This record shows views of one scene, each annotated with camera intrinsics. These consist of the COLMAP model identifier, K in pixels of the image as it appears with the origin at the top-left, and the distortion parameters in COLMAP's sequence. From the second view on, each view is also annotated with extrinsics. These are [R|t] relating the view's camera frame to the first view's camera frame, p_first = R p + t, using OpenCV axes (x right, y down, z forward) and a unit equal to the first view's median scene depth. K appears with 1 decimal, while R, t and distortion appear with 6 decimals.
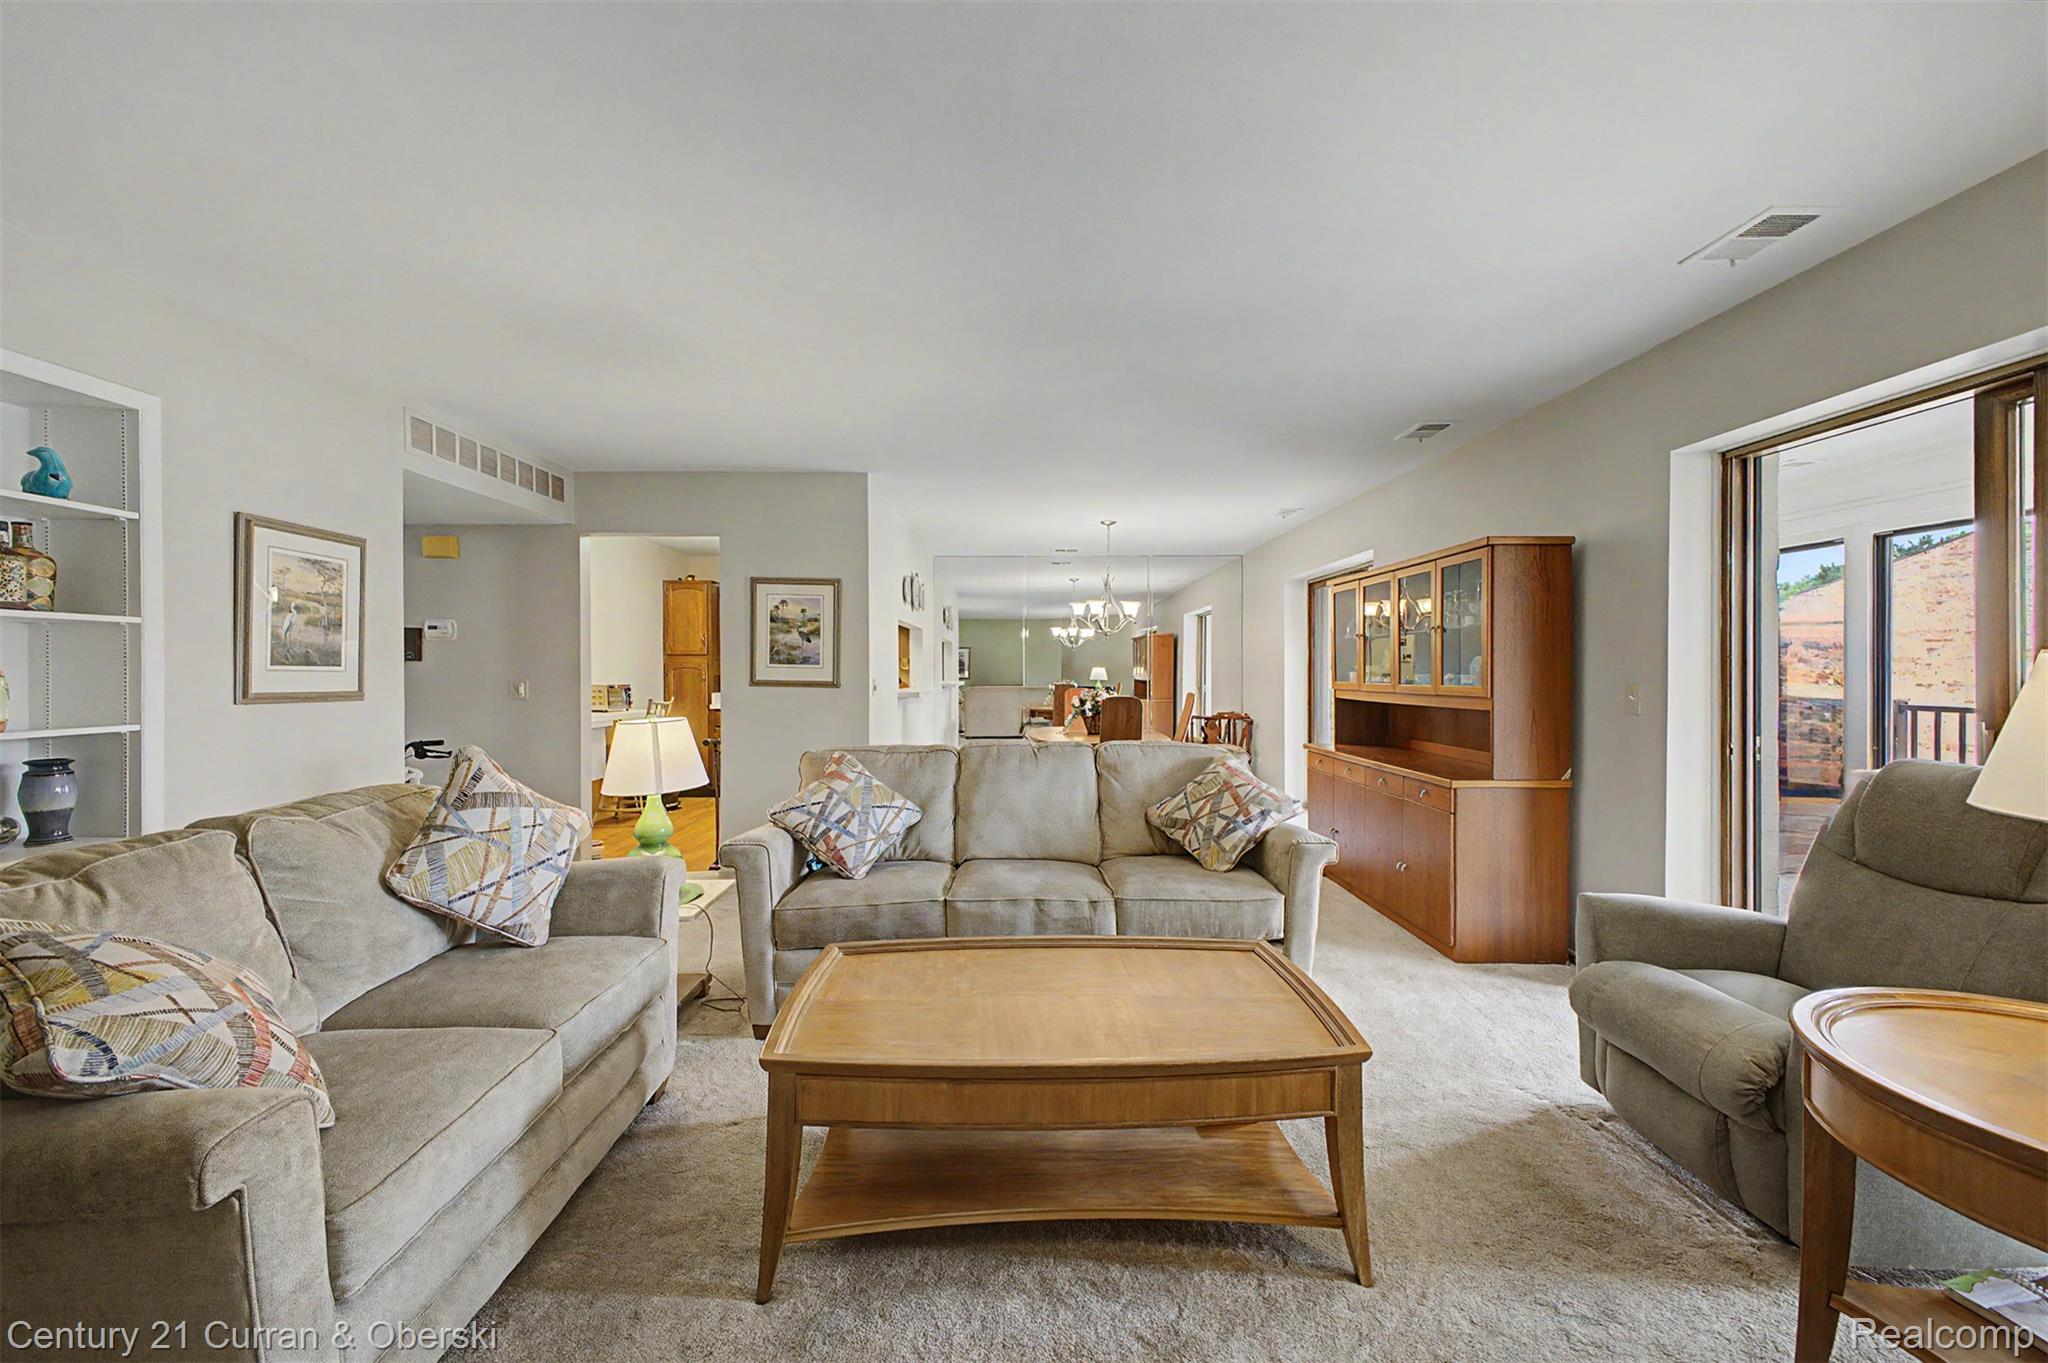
lens RADIAL K [[809.5, 0, 1020.0], [0, 809.5, 677.4], [0, 0, 1]] dist [0.013953, -0.002455]
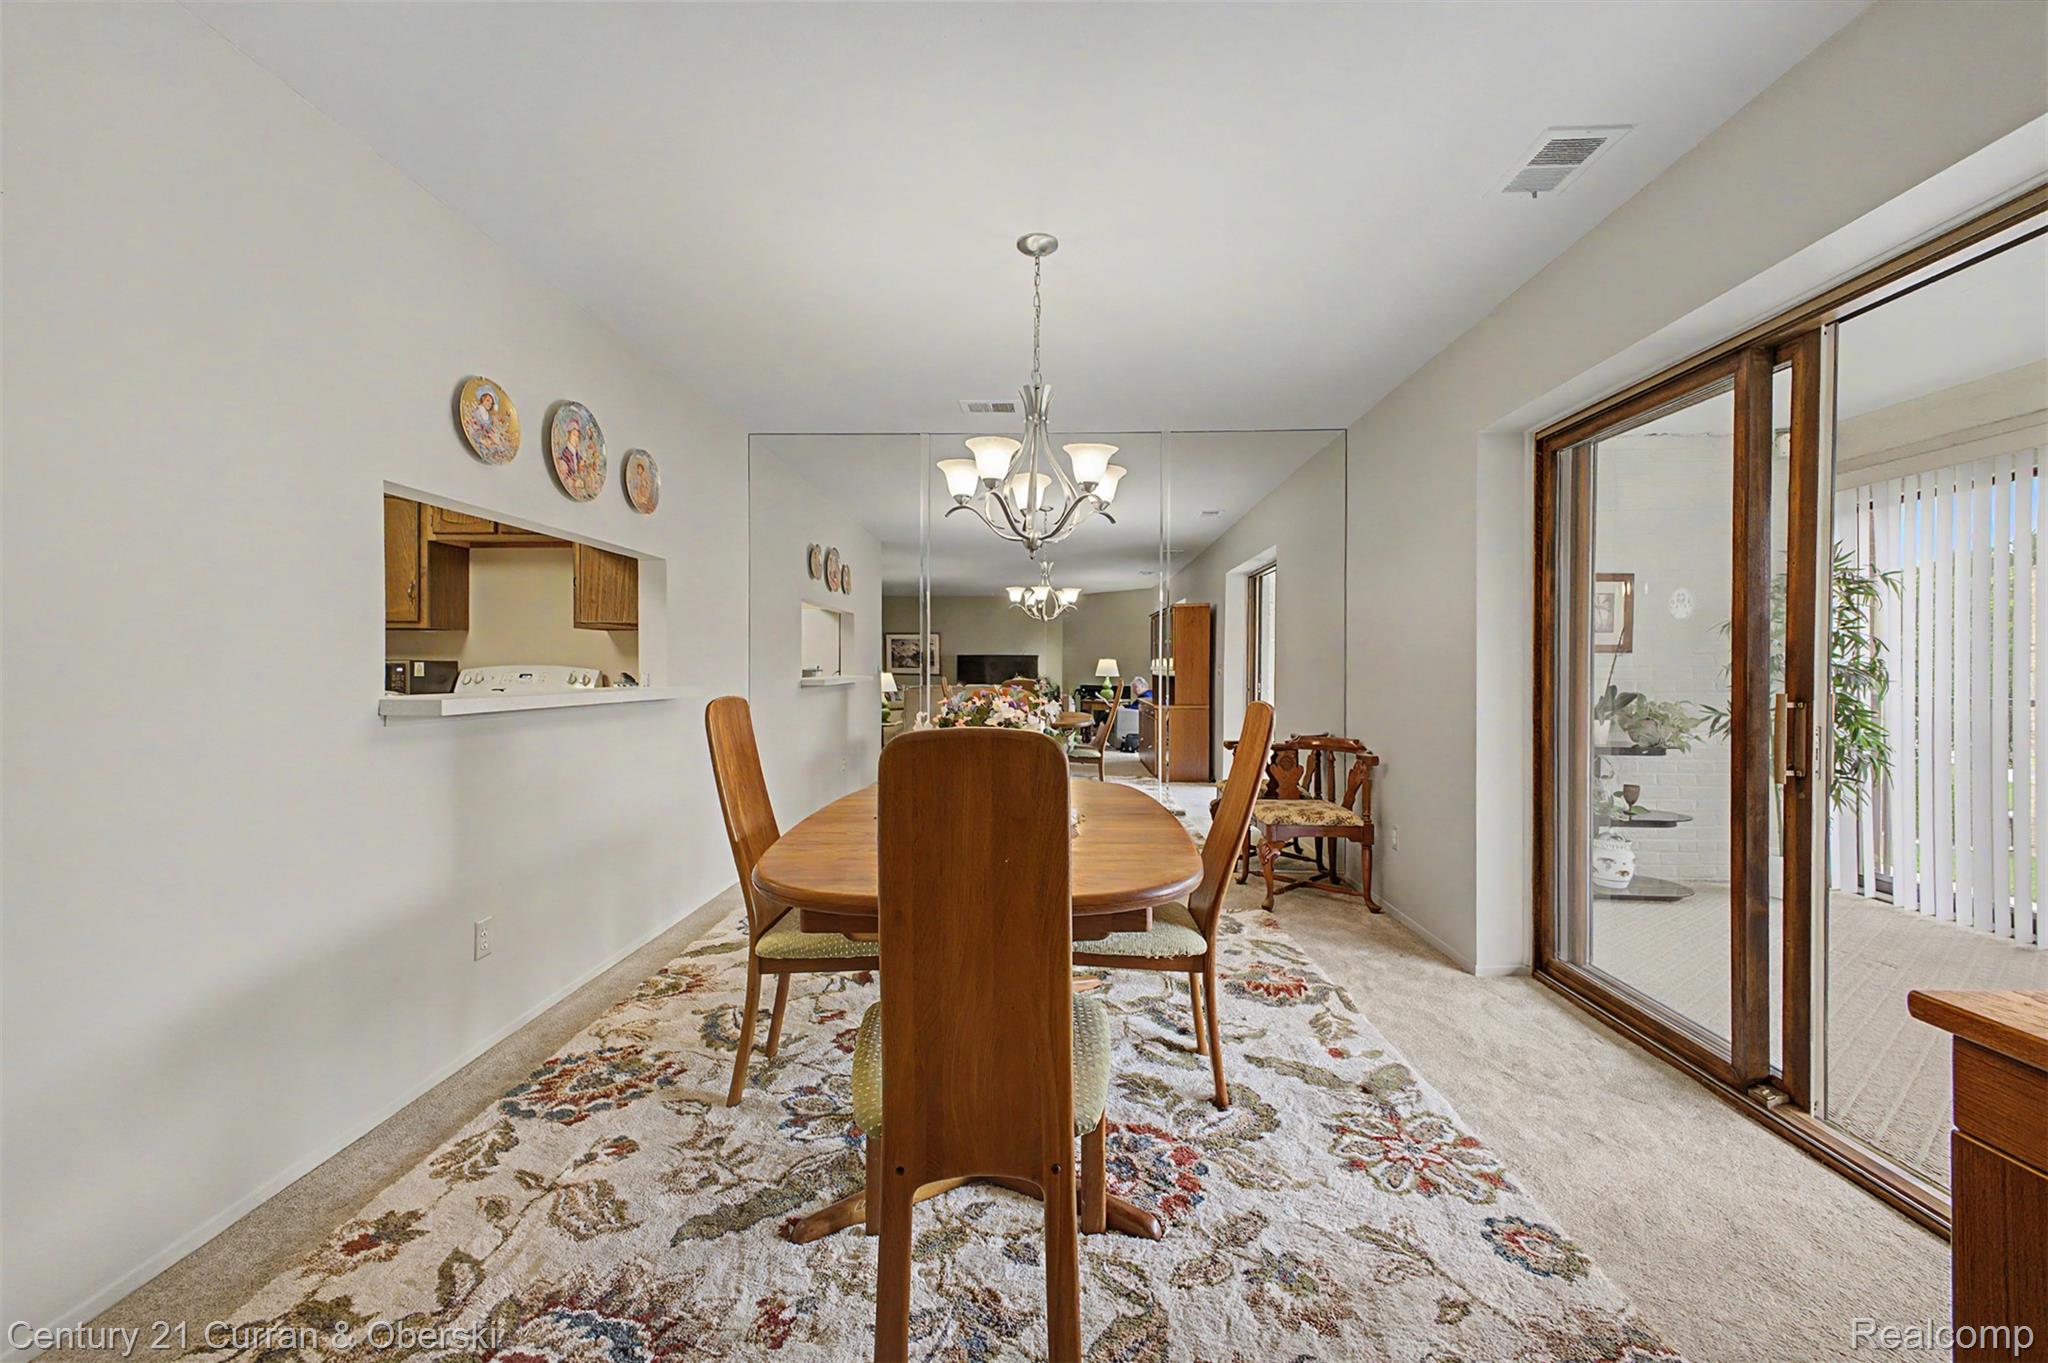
lens RADIAL K [[809.5, 0, 1028.6], [0, 809.5, 675.8], [0, 0, 1]] dist [0.013953, -0.002455]
pose [[0.999462, 0.004069, -0.032553, 0.086747], [-0.004097, 0.999991, -0.000809, 0.005751], [0.032549, 0.000942, 0.999470, 0.458174]]
